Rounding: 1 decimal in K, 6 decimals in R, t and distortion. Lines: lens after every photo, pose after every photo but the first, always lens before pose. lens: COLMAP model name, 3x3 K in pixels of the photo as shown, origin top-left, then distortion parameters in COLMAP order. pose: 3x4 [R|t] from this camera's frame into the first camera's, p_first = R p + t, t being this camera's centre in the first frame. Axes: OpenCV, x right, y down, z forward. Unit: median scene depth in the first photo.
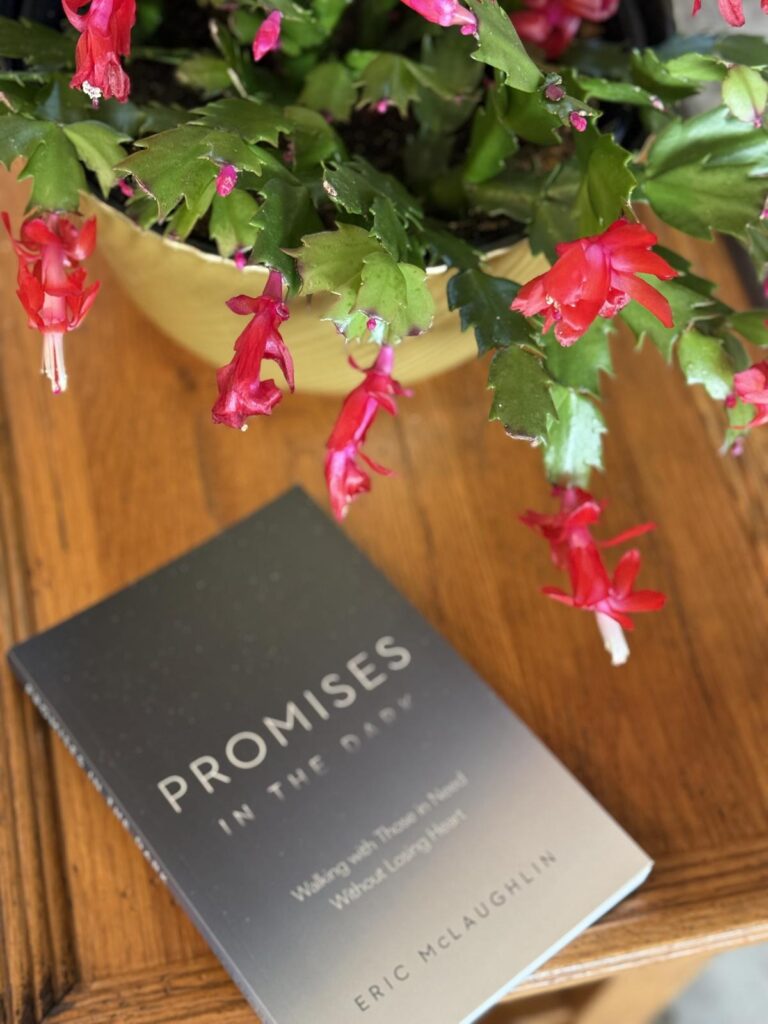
lens RADIAL K [[1478.9, 0, 402.8], [0, 1478.9, 517.6], [0, 0, 1]] dist [0.181324, -0.285723]
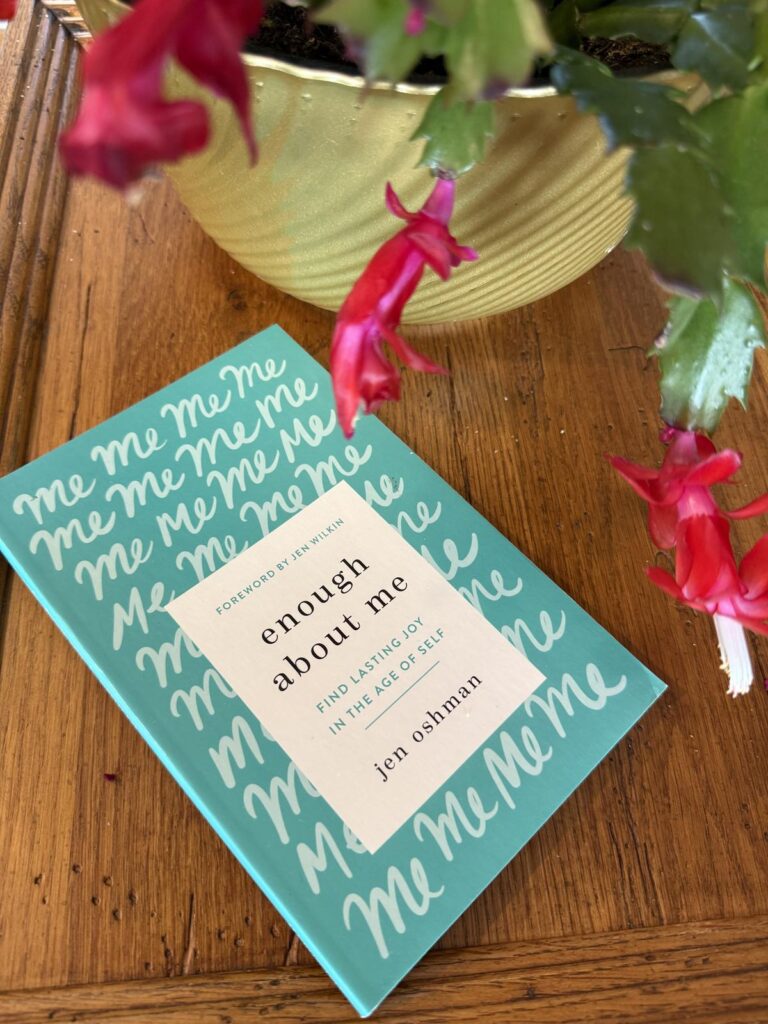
lens RADIAL K [[710.1, 0, 385.5], [0, 710.1, 514.3], [0, 0, 1]] dist [-0.016789, 0.000028]
pose [[0.989161, 0.119413, -0.085448, 0.006942], [-0.118029, 0.992786, 0.021092, 0.028598], [0.087350, -0.010778, 0.996119, 0.672945]]
